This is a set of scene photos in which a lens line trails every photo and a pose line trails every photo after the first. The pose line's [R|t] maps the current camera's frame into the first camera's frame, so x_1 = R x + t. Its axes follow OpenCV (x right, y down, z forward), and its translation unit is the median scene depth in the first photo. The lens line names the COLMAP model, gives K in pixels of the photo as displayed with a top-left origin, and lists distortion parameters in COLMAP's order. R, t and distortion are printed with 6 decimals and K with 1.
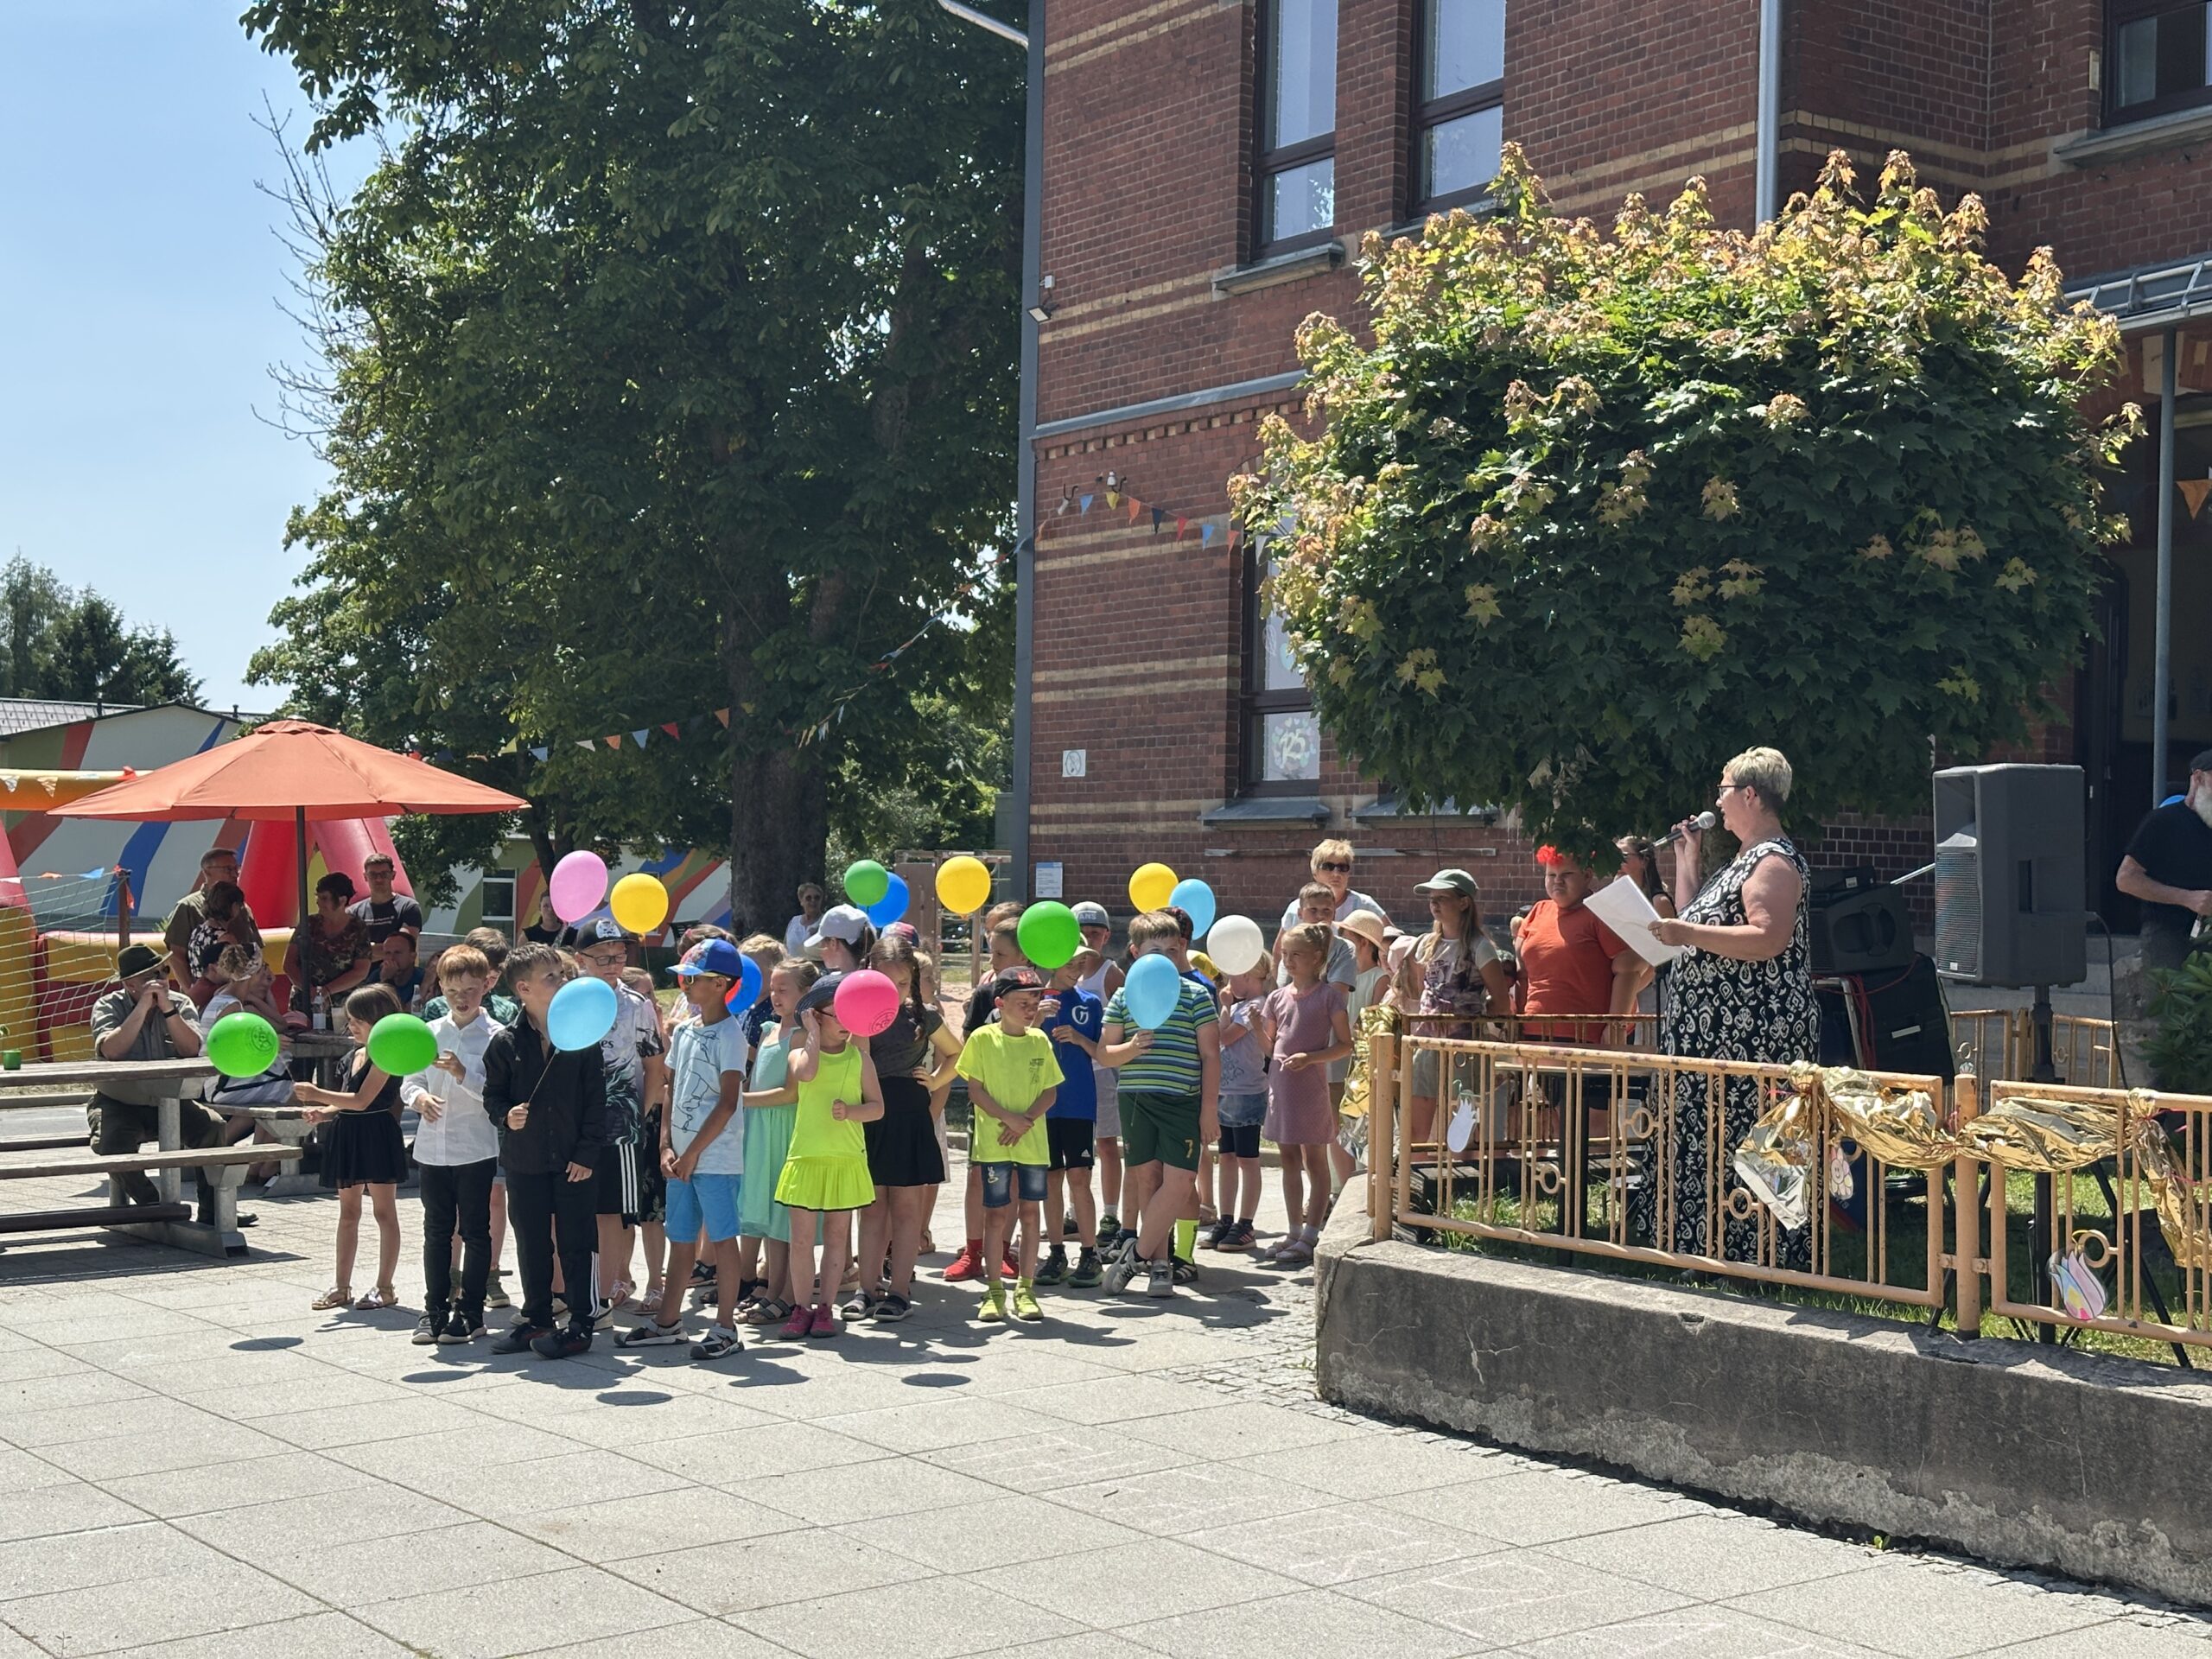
lens RADIAL K [[3153.8, 0, 1088.6], [0, 3153.8, 886.7], [0, 0, 1]] dist [0.120828, 0.000000]
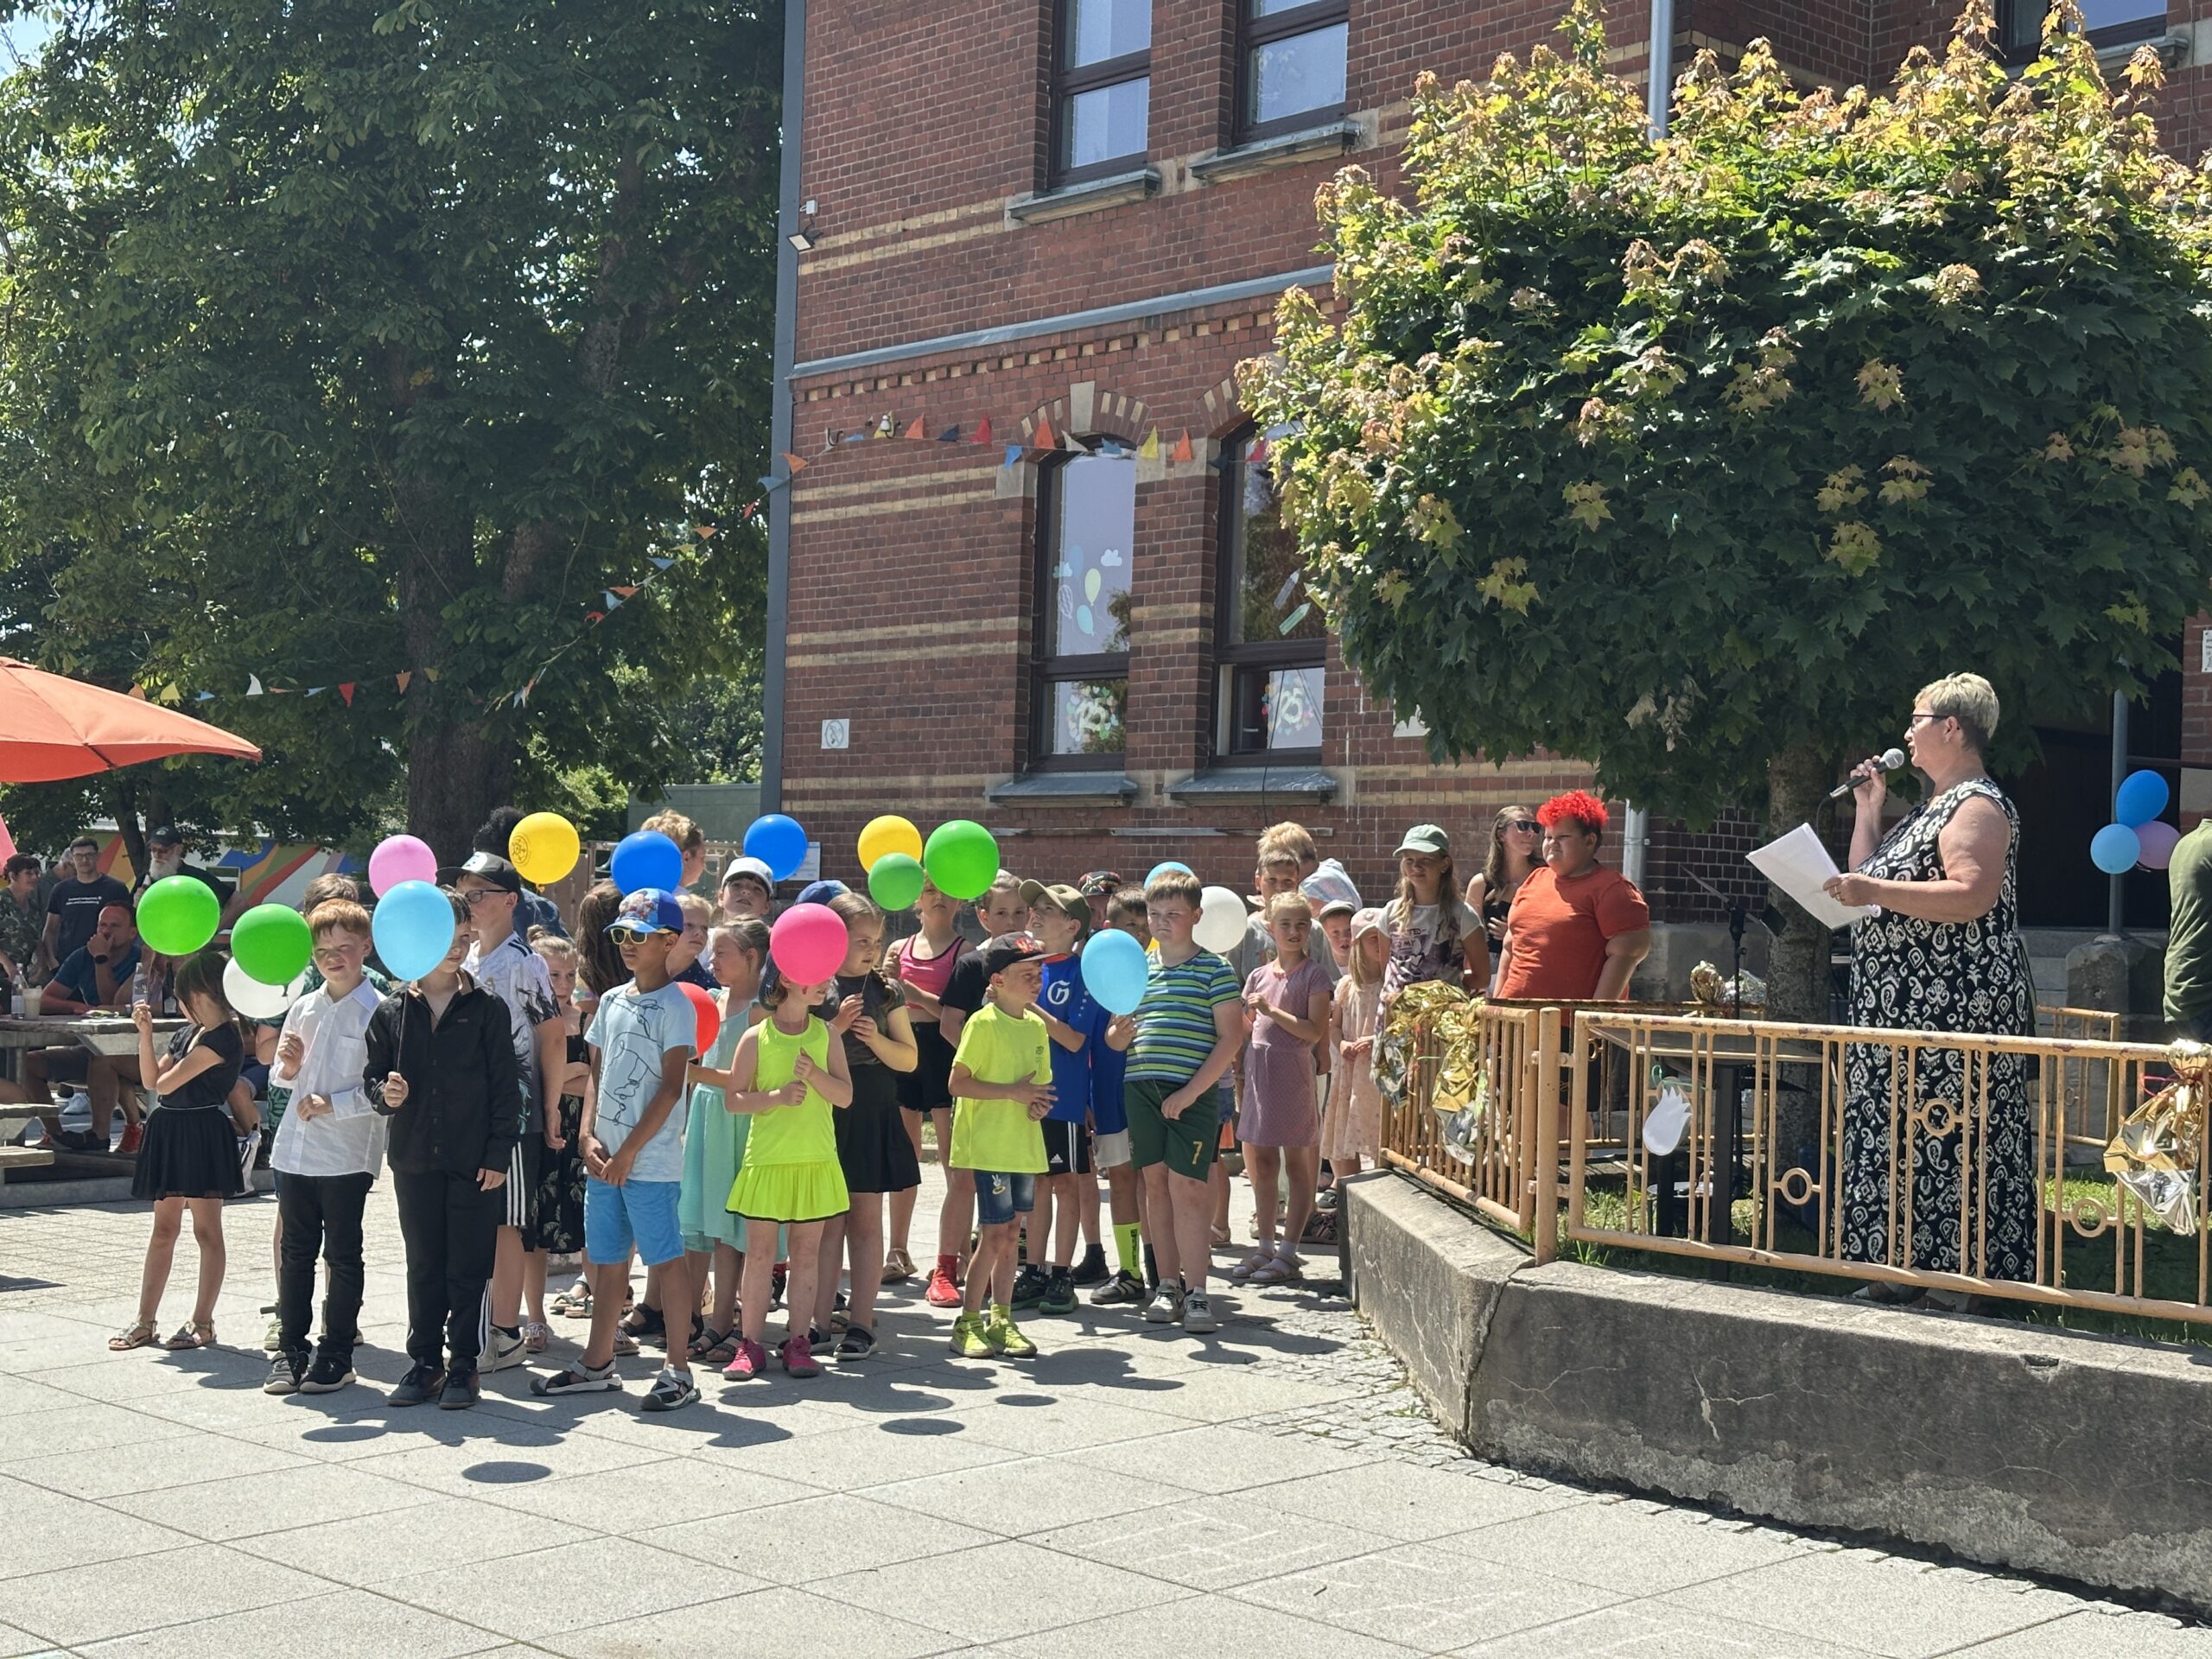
lens RADIAL K [[3153.8, 0, 1091.6], [0, 3153.8, 871.8], [0, 0, 1]] dist [0.120828, 0.000000]
pose [[0.990433, 0.013428, 0.137339, -0.119990], [-0.012322, 0.999884, -0.008900, 0.017393], [-0.137443, 0.007123, 0.990484, 0.178063]]
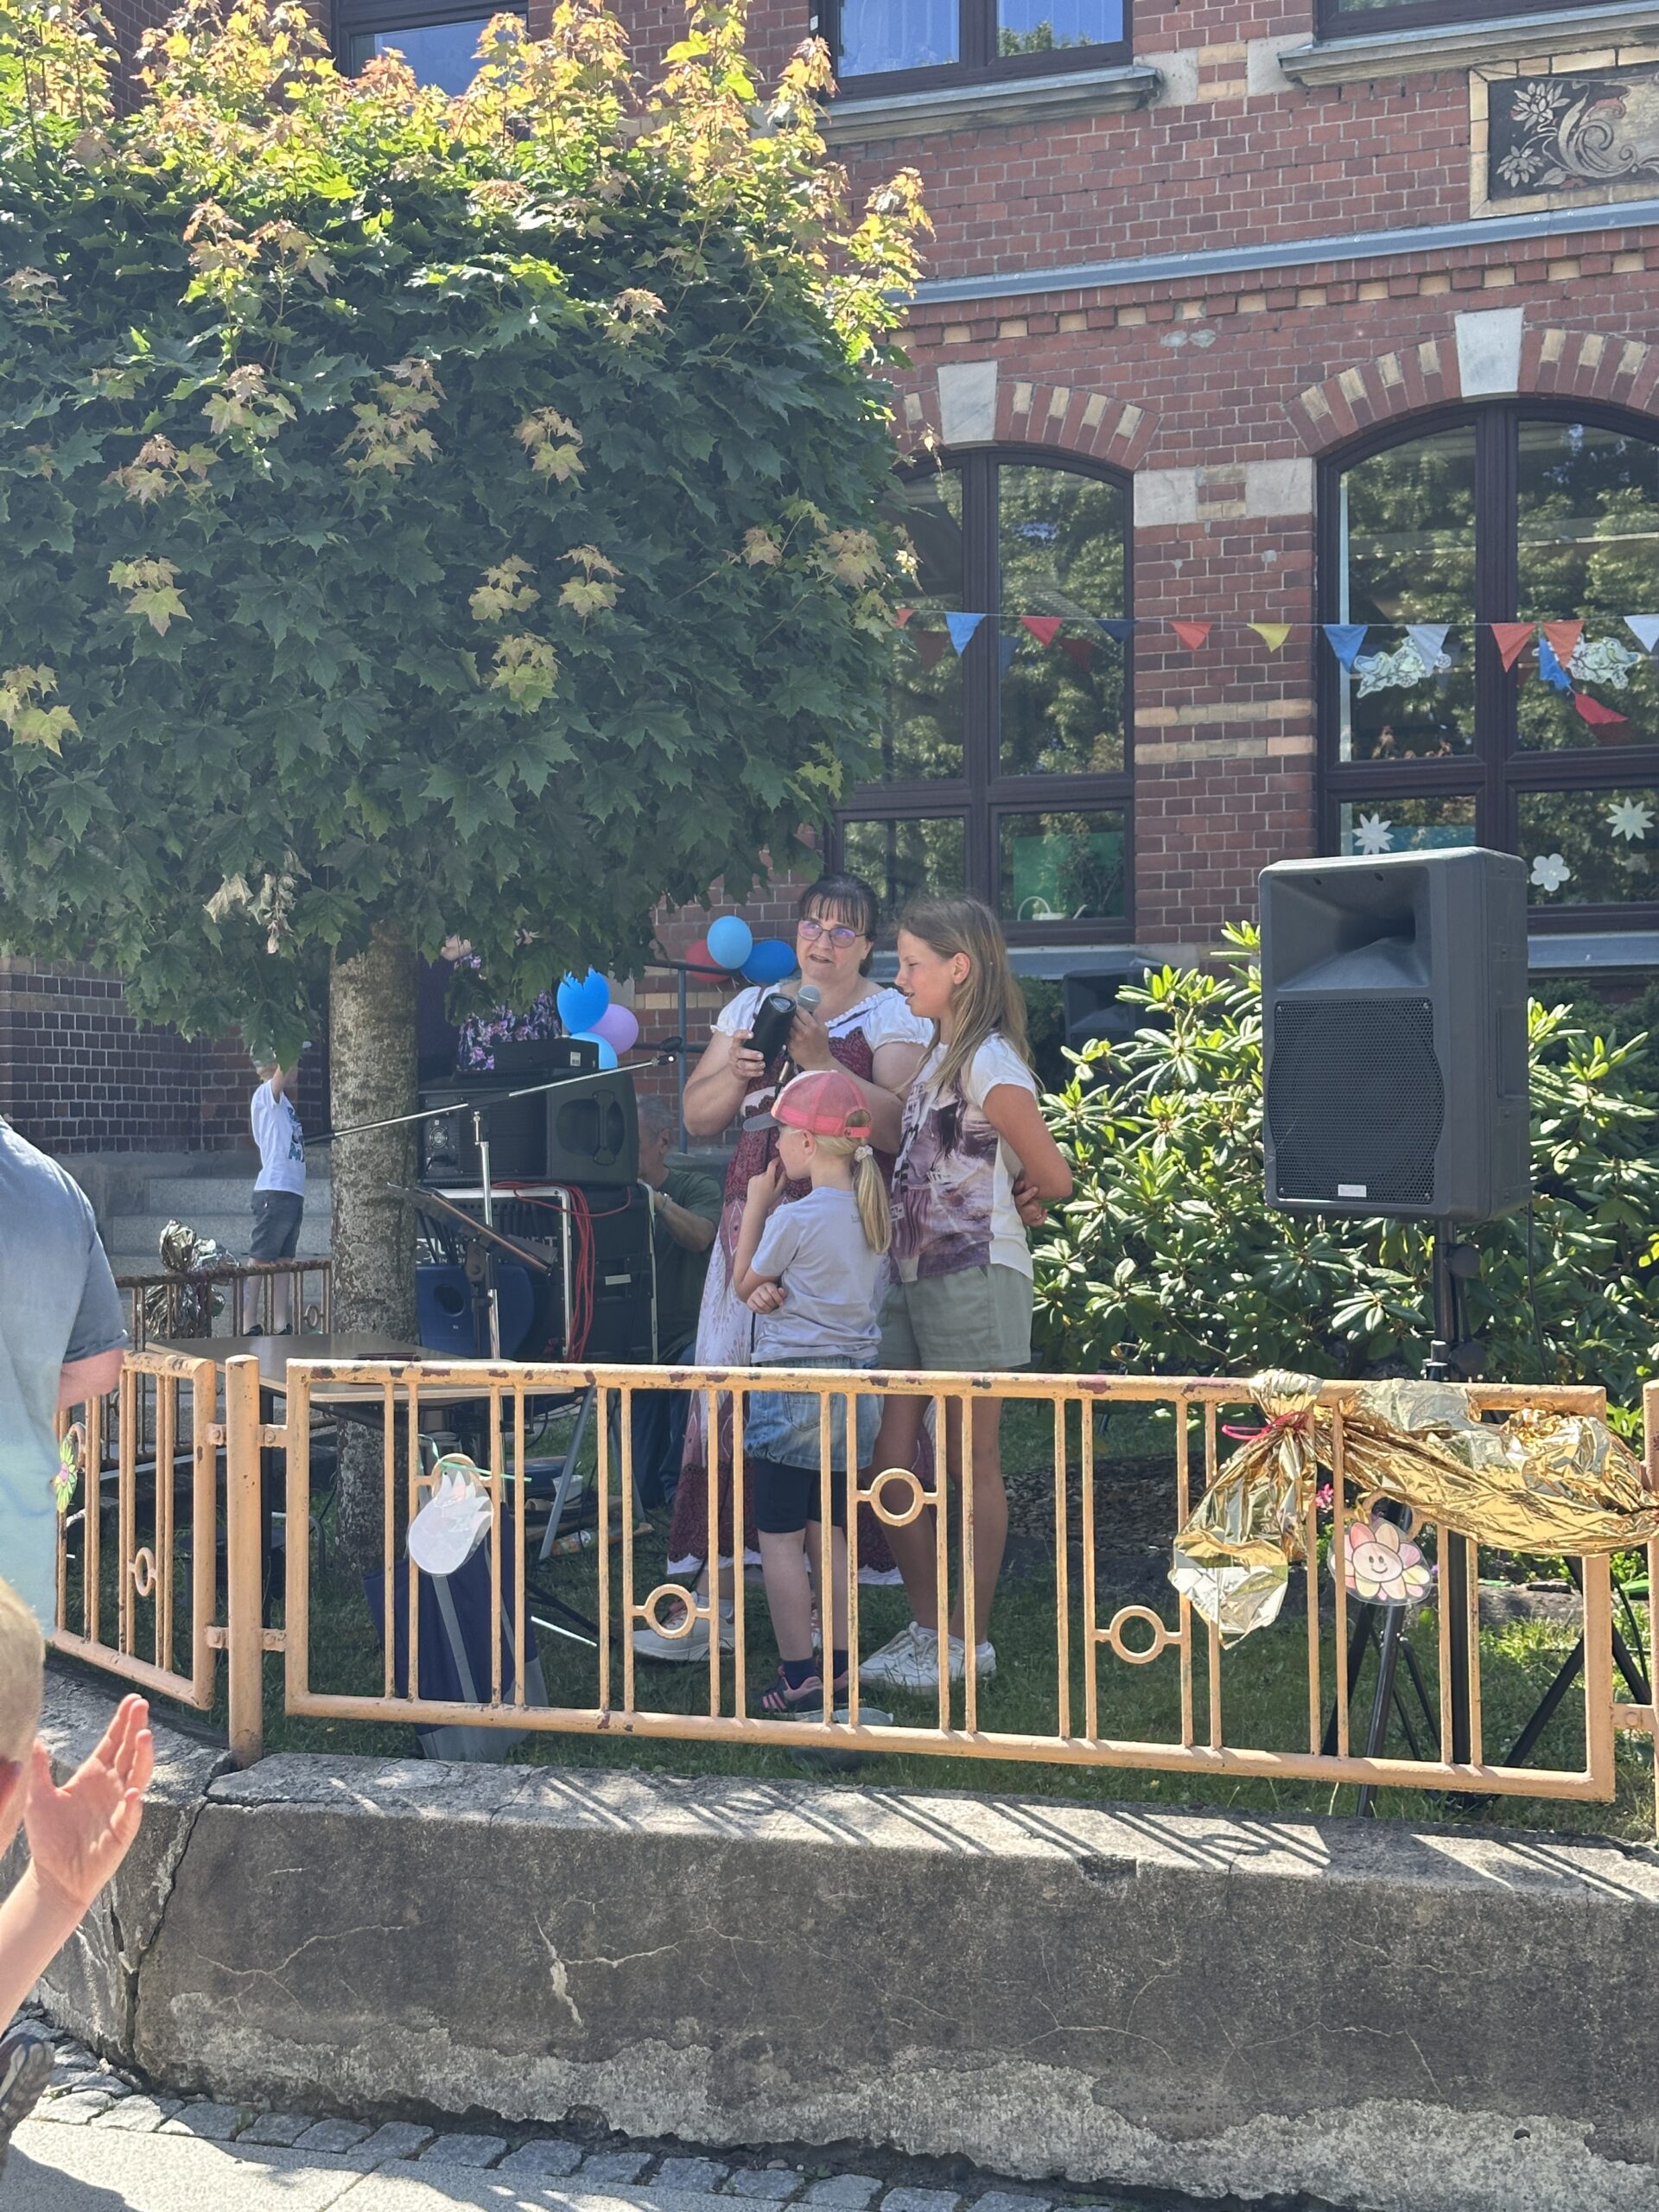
lens RADIAL K [[3153.8, 0, 830.0], [0, 3153.8, 1117.9], [0, 0, 1]] dist [0.120828, 0.000000]
pose [[0.800032, -0.021856, 0.599559, -0.125043], [0.020055, 0.999752, 0.009685, 0.003115], [-0.599622, 0.004276, 0.800272, 0.454025]]
